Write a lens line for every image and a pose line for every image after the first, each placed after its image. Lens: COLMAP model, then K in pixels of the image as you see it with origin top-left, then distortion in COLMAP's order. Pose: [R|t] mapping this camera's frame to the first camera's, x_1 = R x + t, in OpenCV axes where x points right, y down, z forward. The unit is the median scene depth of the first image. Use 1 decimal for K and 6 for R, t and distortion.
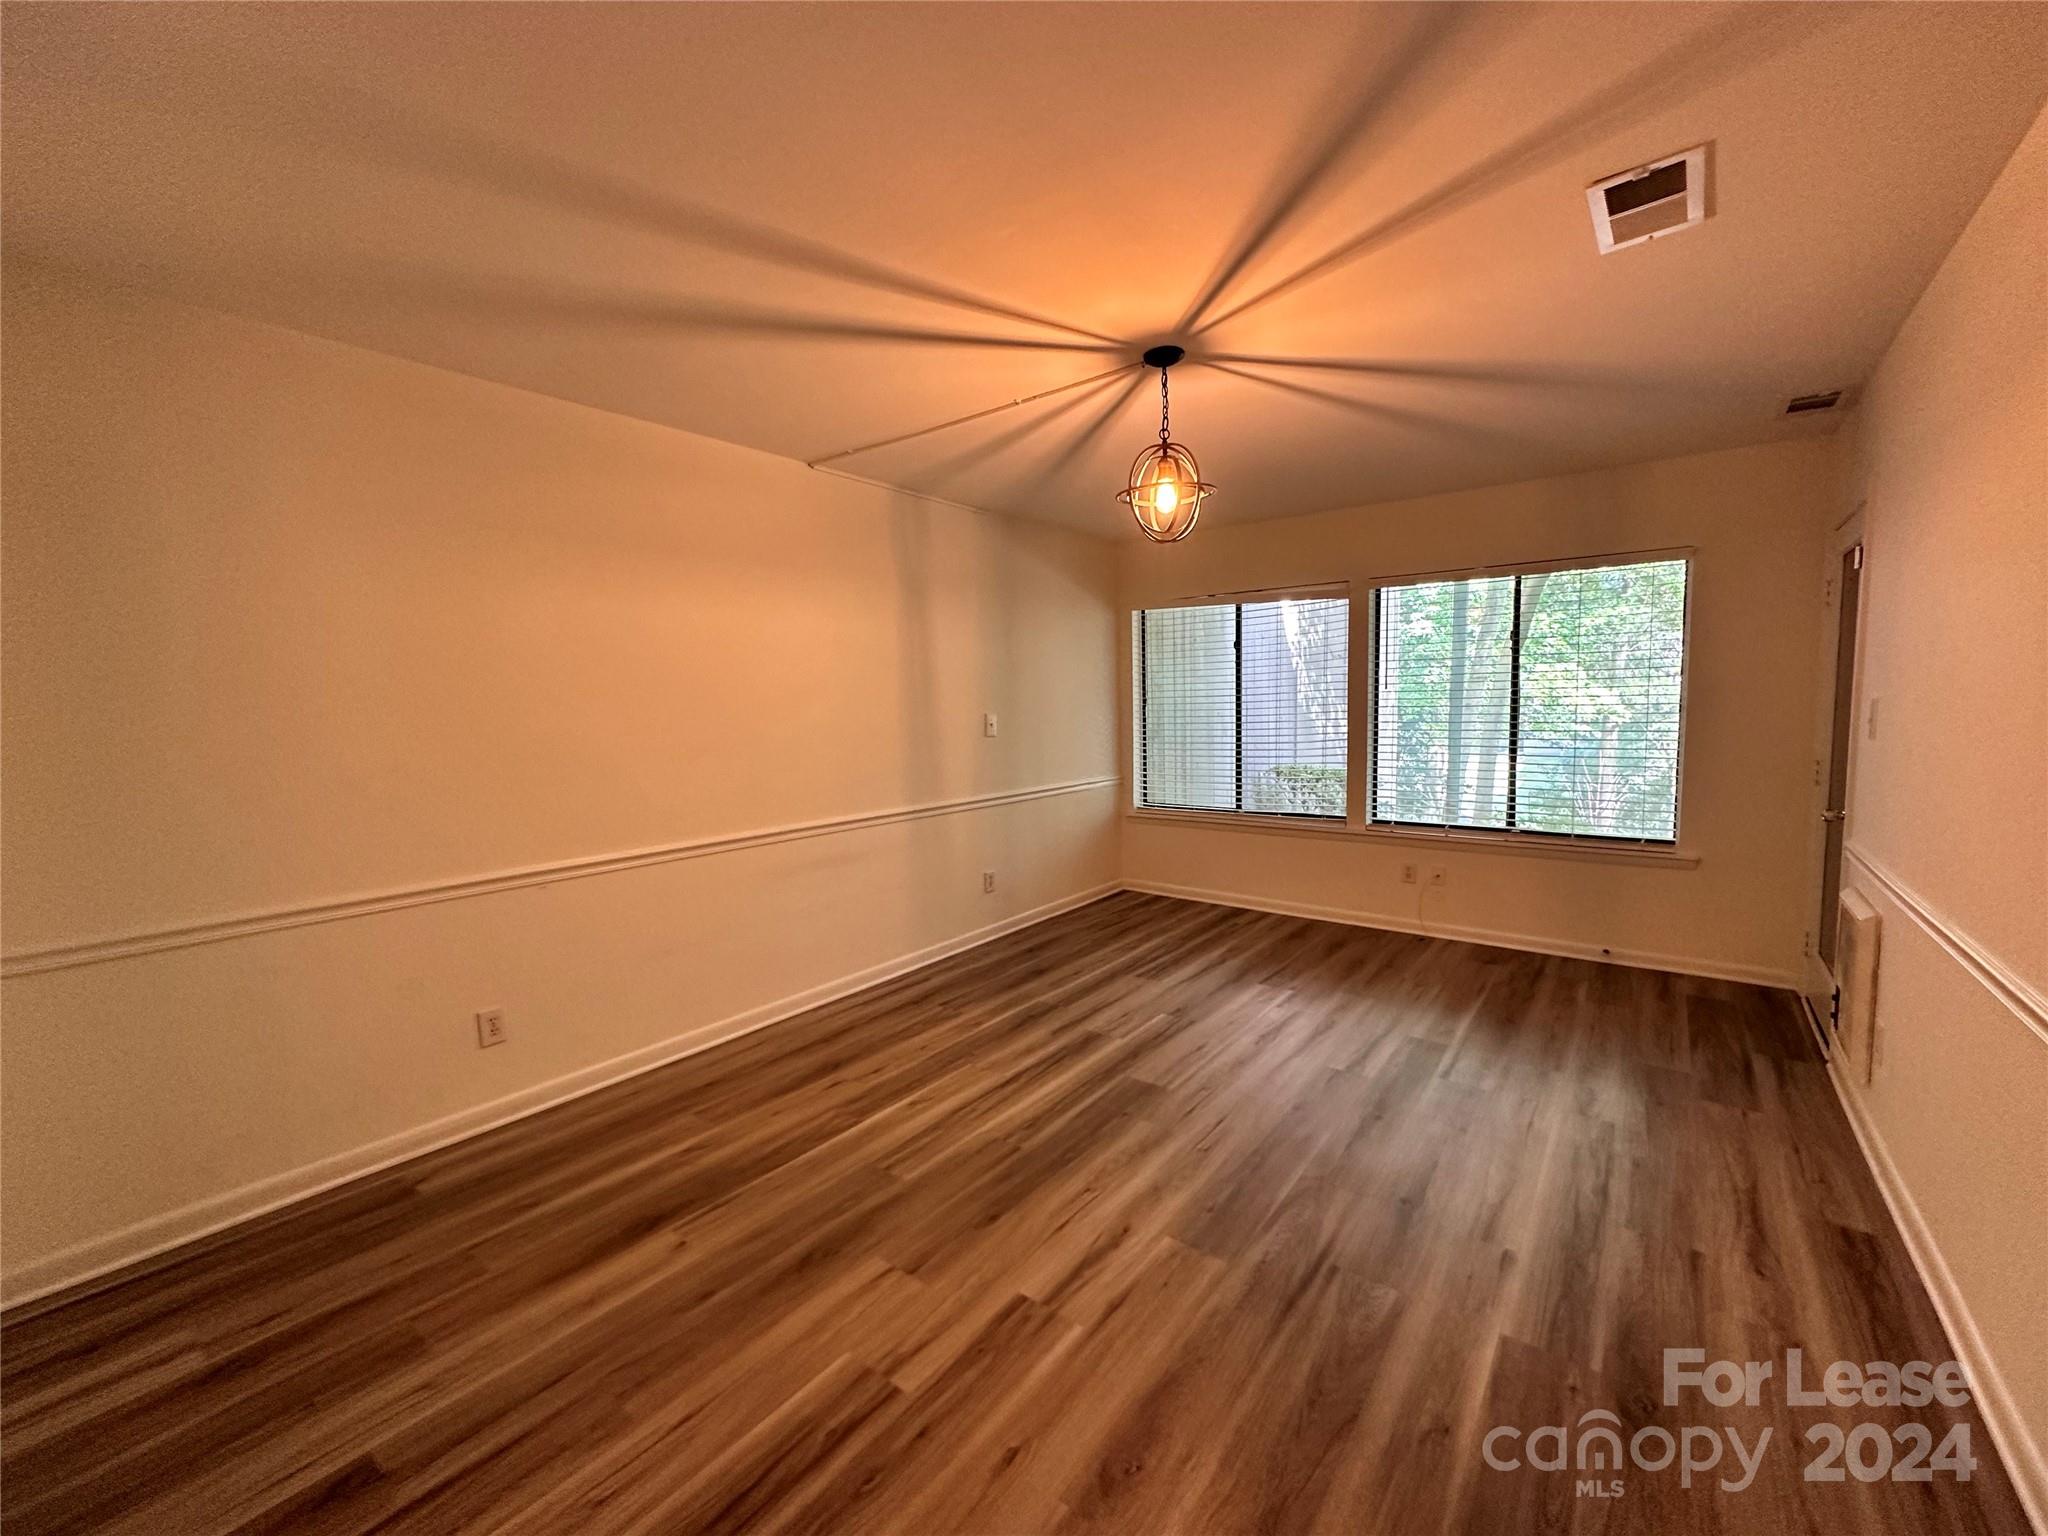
lens RADIAL K [[816.1, 0, 1024.0], [0, 816.1, 768.0], [0, 0, 1]] dist [-0.007177, 0.002748]
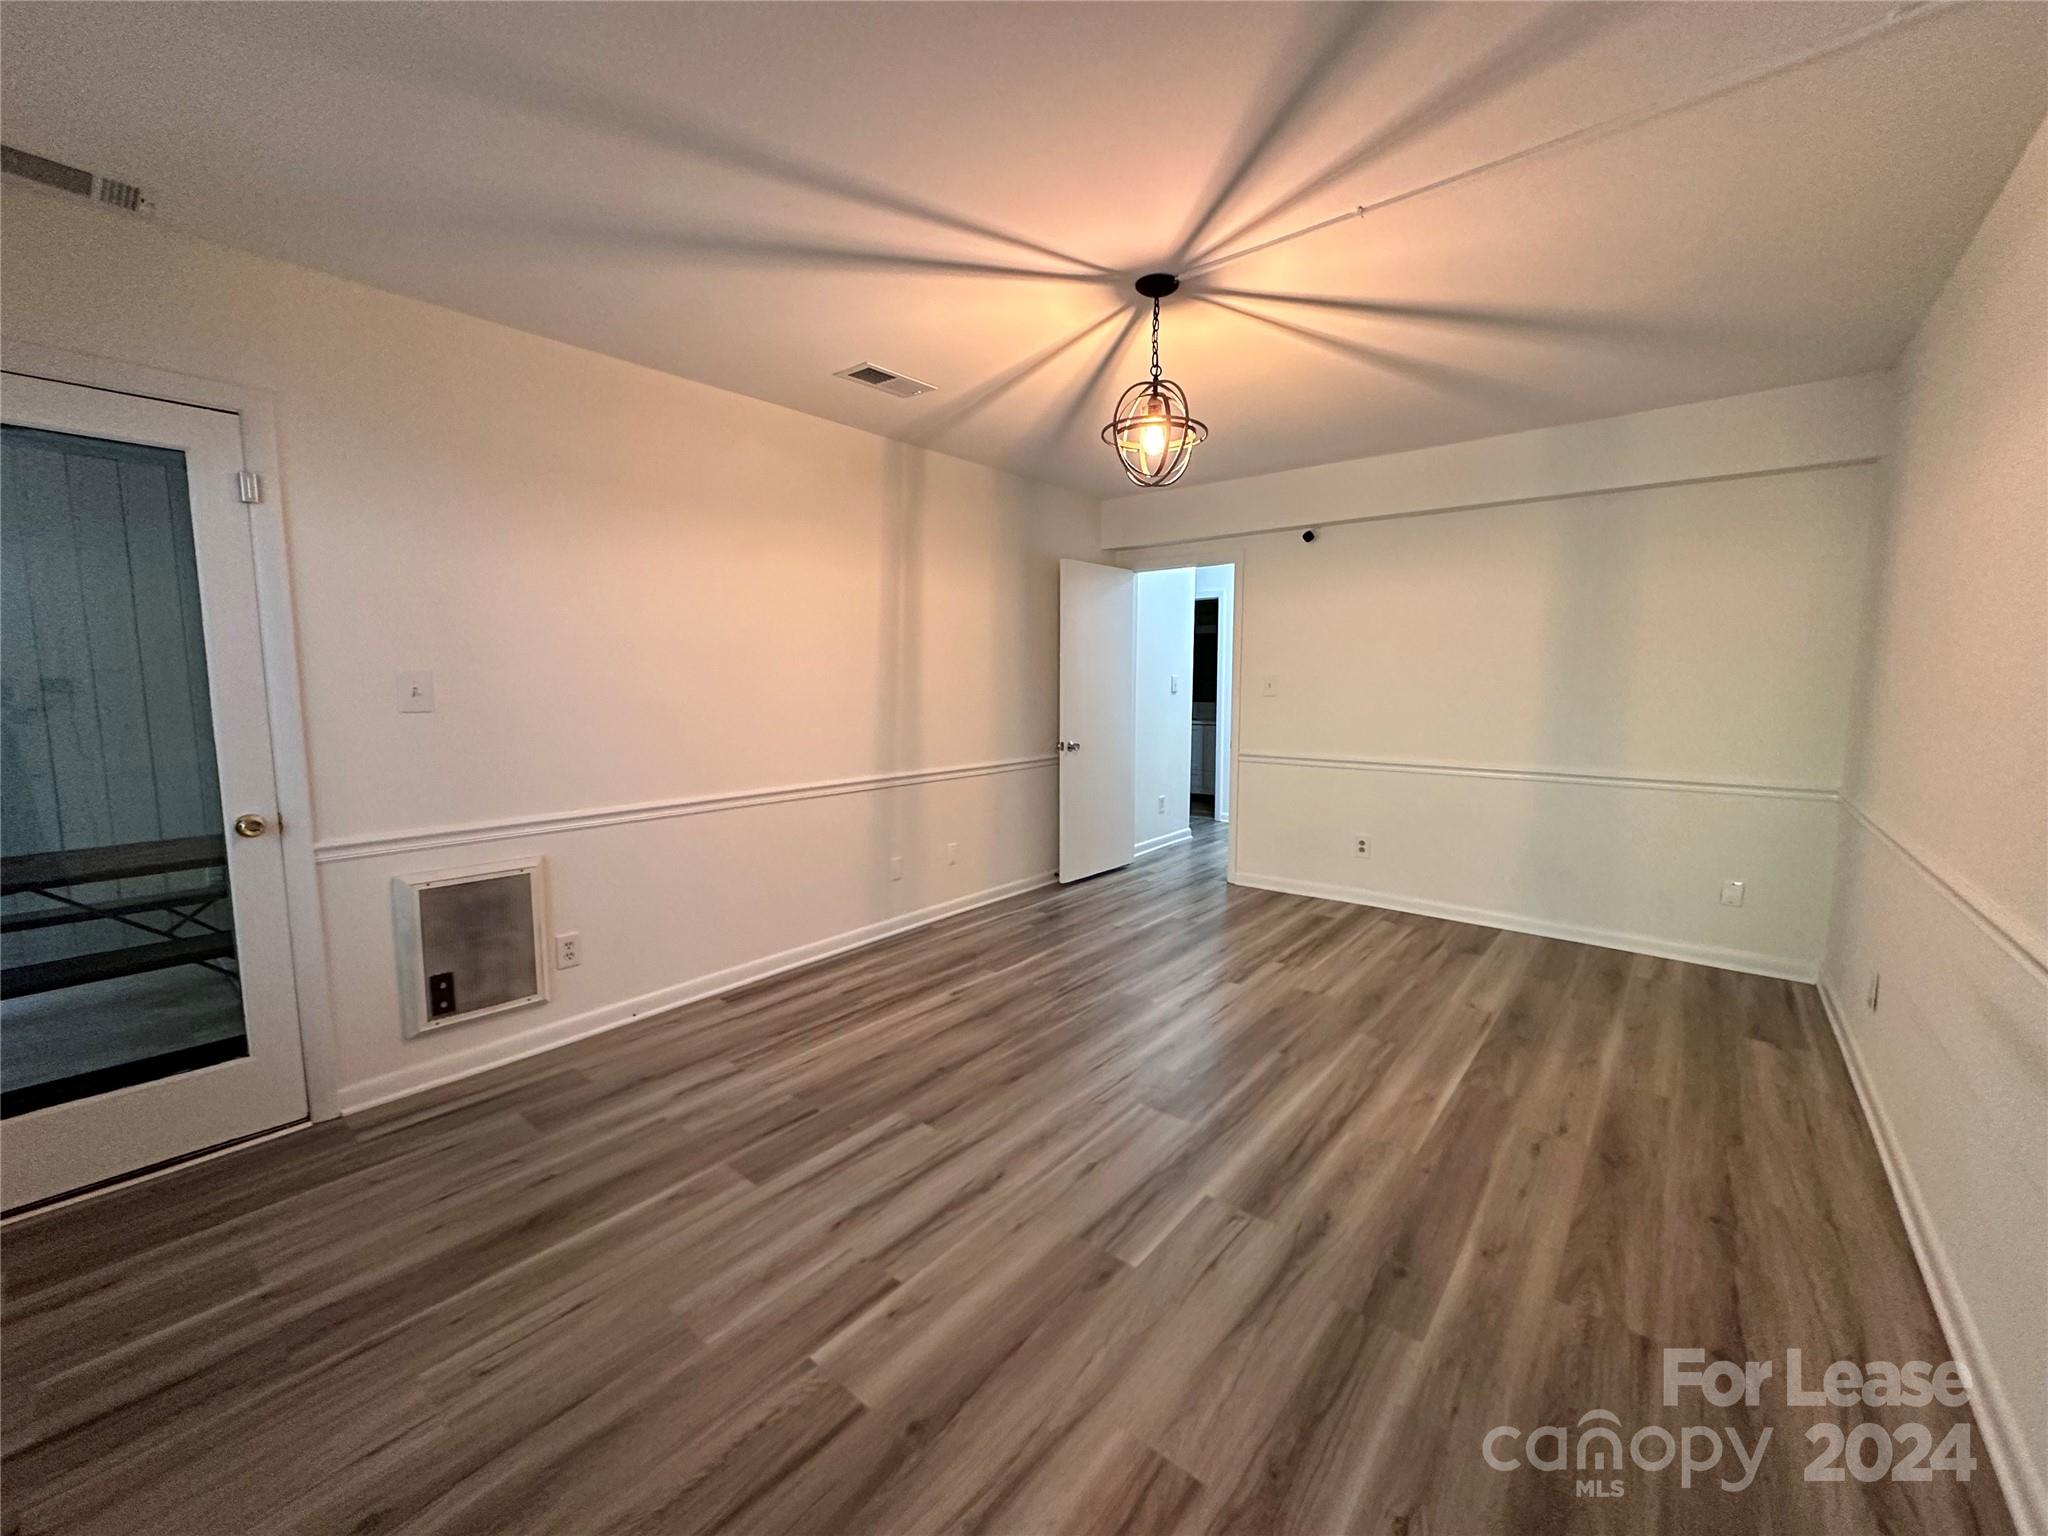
lens RADIAL K [[812.3, 0, 1024.0], [0, 812.3, 768.0], [0, 0, 1]] dist [-0.003507, -0.000030]
pose [[-0.999307, 0.019657, 0.031622, 0.280475], [0.025431, 0.980655, 0.194084, -0.132828], [-0.027195, 0.194754, -0.980475, 1.852629]]
